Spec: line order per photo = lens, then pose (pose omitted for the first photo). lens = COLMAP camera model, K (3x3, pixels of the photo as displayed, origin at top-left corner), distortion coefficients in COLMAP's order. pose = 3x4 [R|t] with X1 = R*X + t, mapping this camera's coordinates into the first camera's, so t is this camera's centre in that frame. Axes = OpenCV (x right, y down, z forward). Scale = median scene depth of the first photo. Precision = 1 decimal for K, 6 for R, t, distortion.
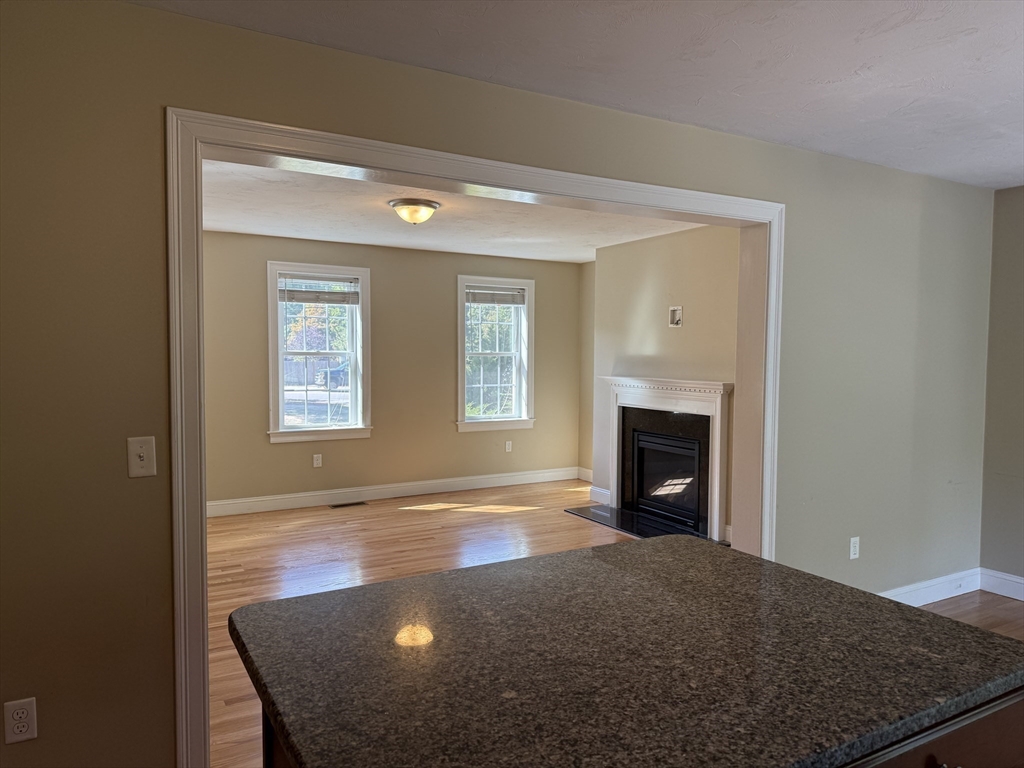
lens RADIAL K [[728.9, 0, 513.7], [0, 728.9, 384.2], [0, 0, 1]] dist [0.125366, -0.198486]
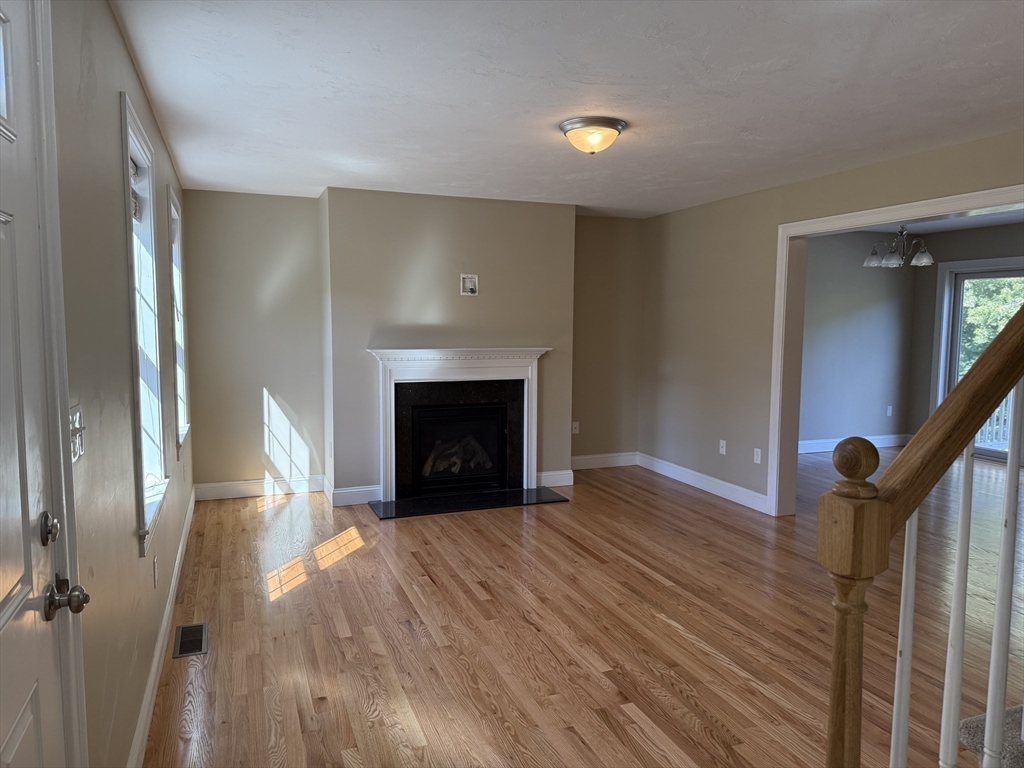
lens RADIAL K [[728.9, 0, 513.7], [0, 728.9, 384.2], [0, 0, 1]] dist [0.125366, -0.198486]
pose [[0.149694, -0.102302, 0.983426, -0.793042], [0.041767, 0.994399, 0.097086, -0.054757], [-0.987850, 0.026542, 0.153128, 0.840753]]
